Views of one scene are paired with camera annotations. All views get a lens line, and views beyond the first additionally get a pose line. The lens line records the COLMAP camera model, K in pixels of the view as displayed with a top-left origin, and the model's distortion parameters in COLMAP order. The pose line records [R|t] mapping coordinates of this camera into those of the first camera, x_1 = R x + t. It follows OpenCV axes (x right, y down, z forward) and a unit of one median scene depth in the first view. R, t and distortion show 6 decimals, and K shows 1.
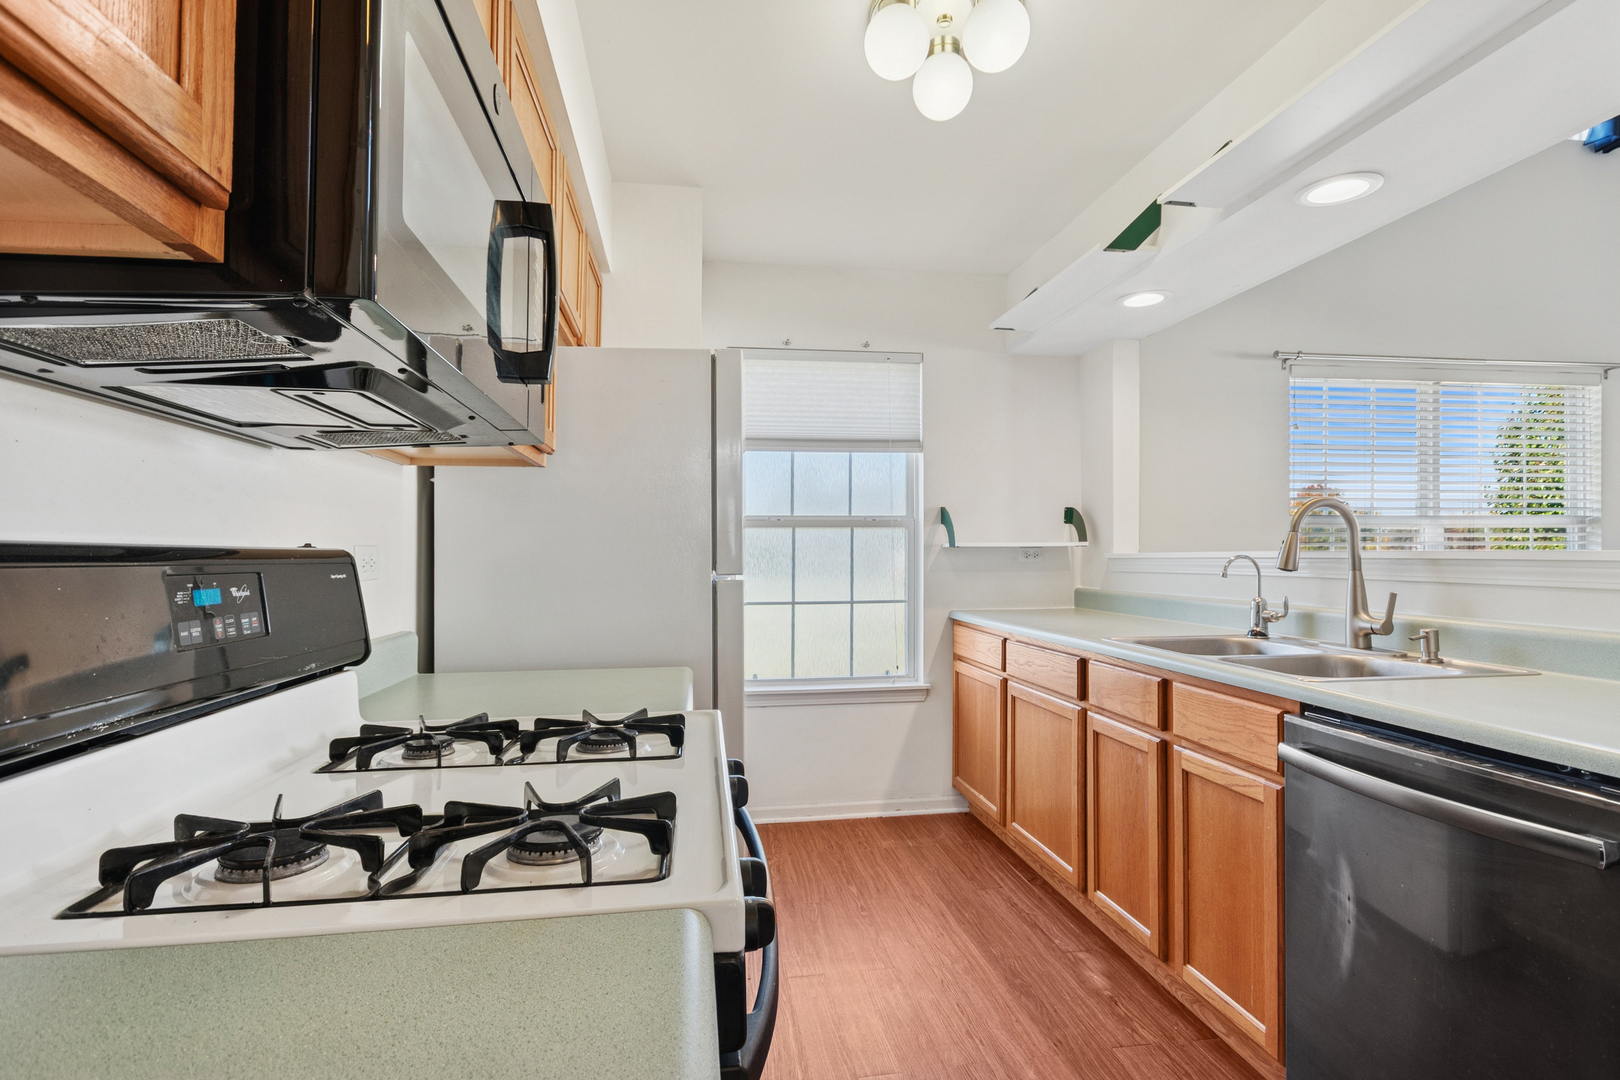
lens RADIAL K [[818.5, 0, 809.8], [0, 818.5, 572.8], [0, 0, 1]] dist [0.021138, 0.000730]
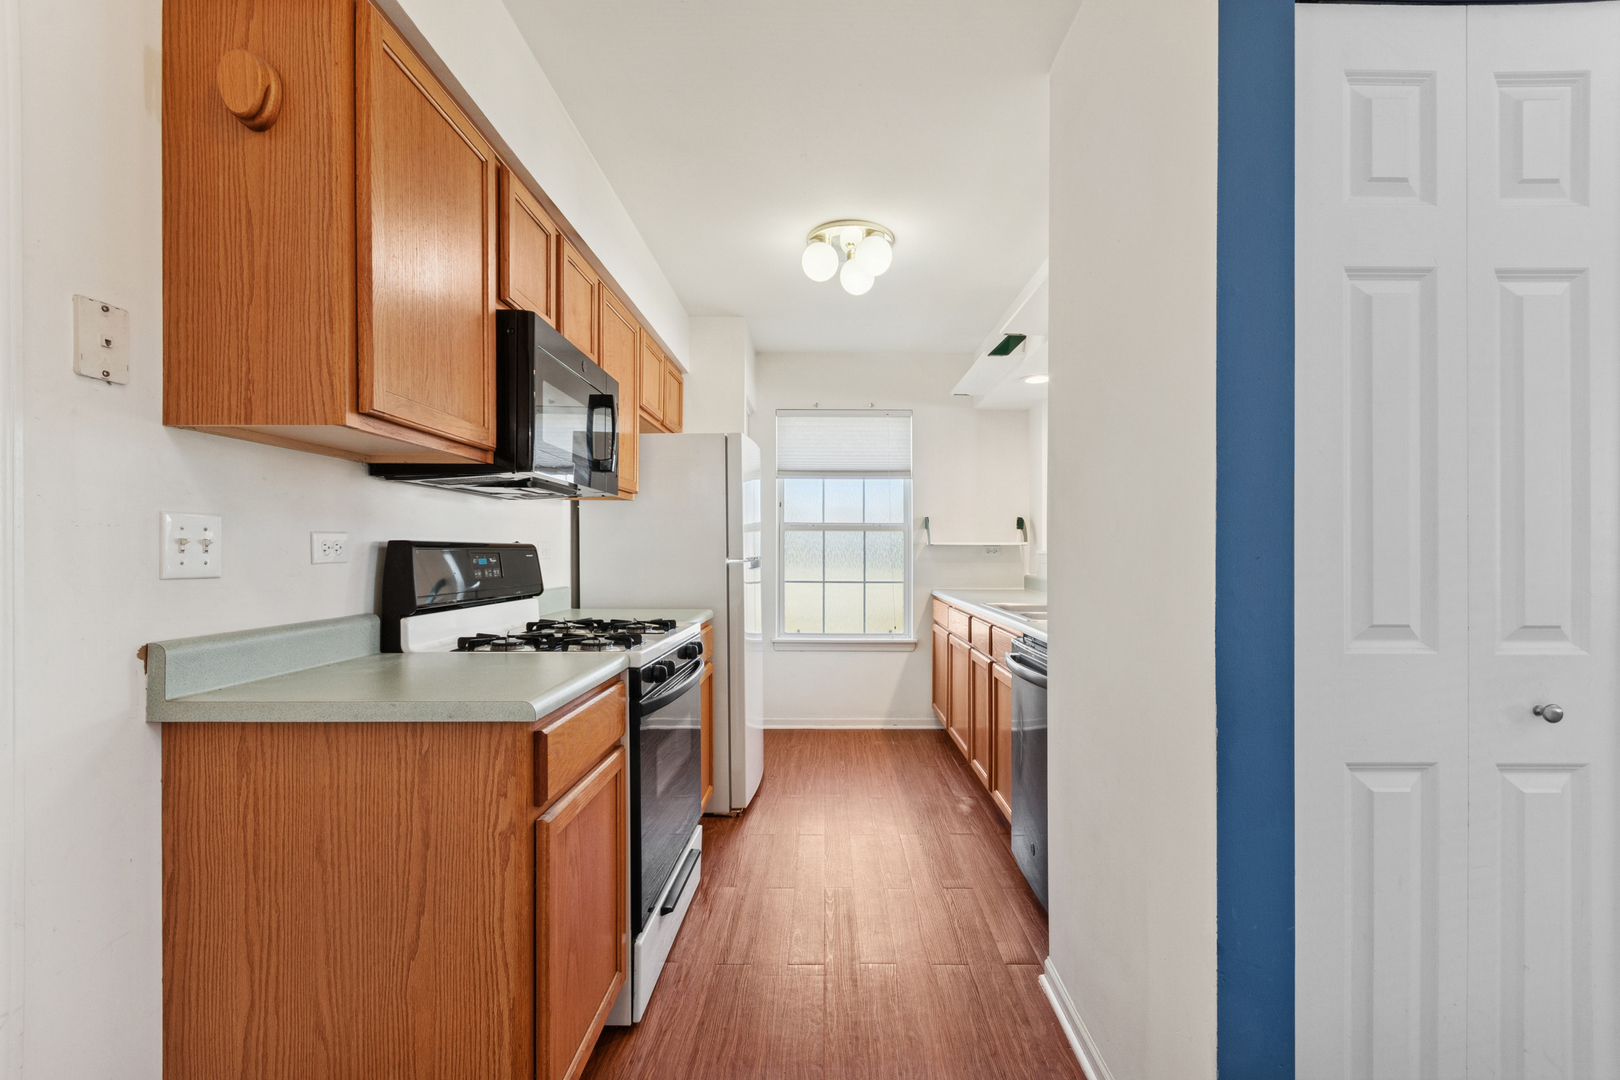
lens RADIAL K [[748.2, 0, 842.2], [0, 748.2, 611.1], [0, 0, 1]] dist [0.005499, -0.000499]
pose [[0.989772, 0.021030, -0.141102, 0.209715], [-0.012715, 0.998143, 0.059578, 0.008177], [0.142093, -0.057175, 0.988201, -0.337506]]
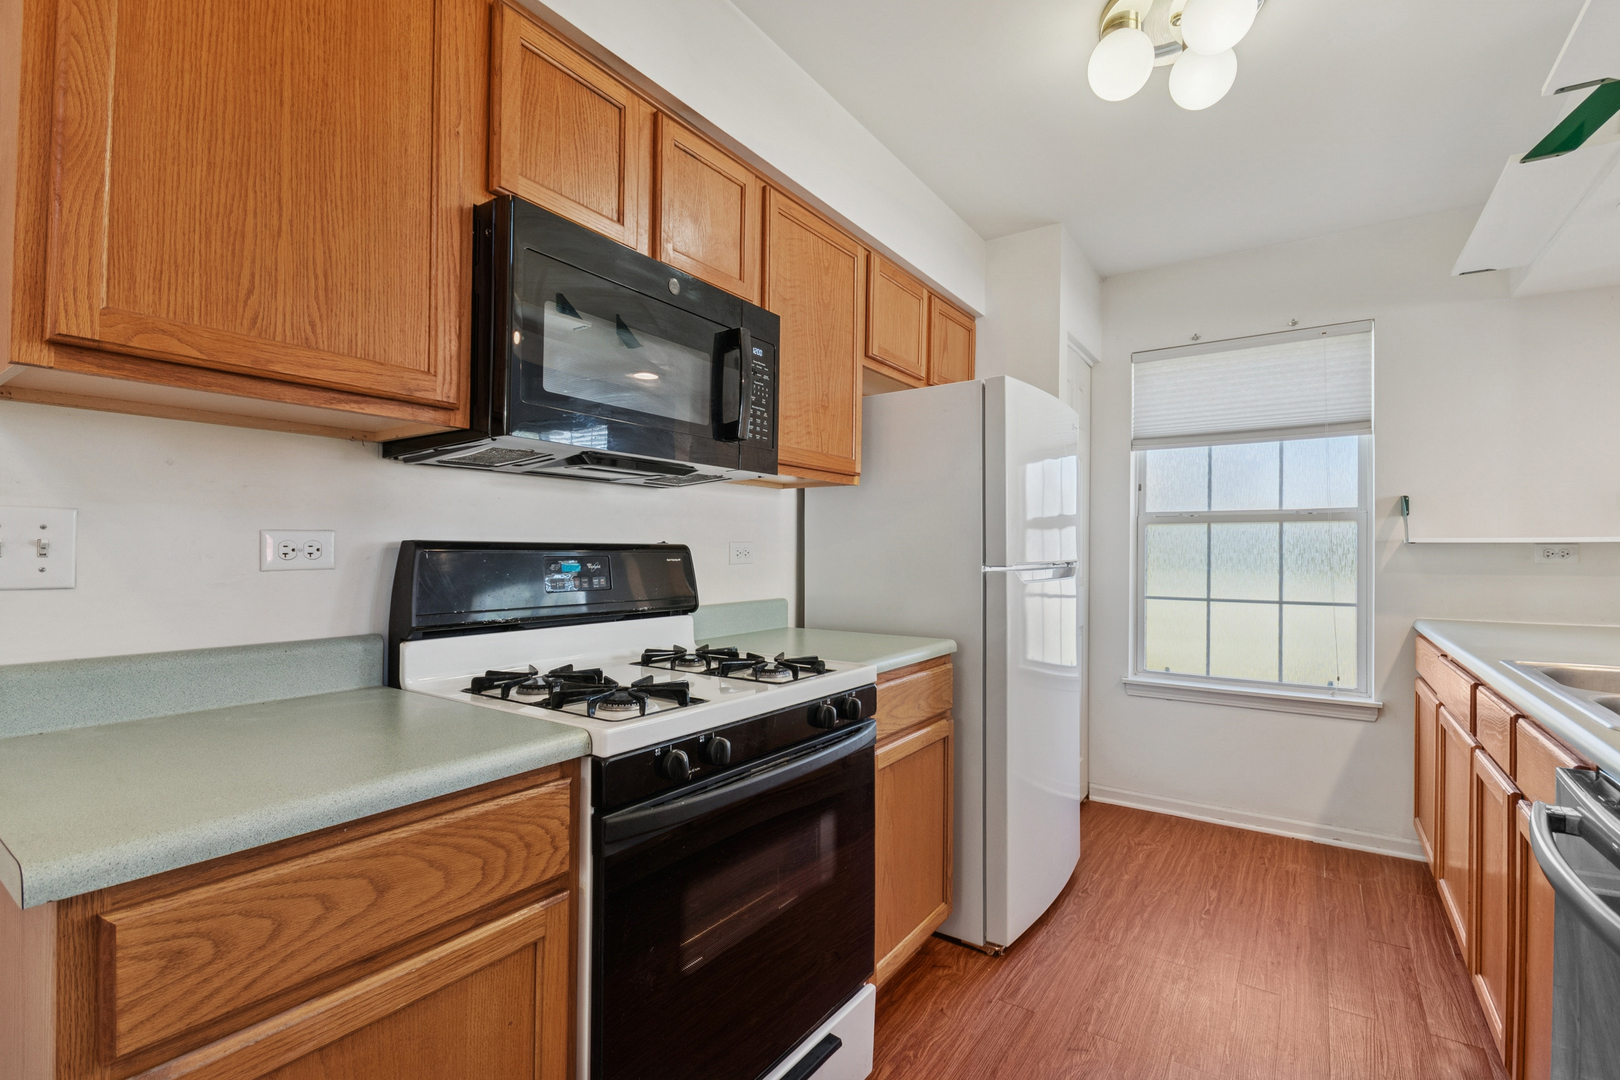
lens RADIAL K [[749.7, 0, 810.5], [0, 749.7, 572.6], [0, 0, 1]] dist [-0.000734, -0.004478]
pose [[0.719764, 0.027648, -0.693668, 0.265709], [-0.022043, 0.999613, 0.016969, -0.000734], [0.693869, 0.003077, 0.720094, 0.021252]]
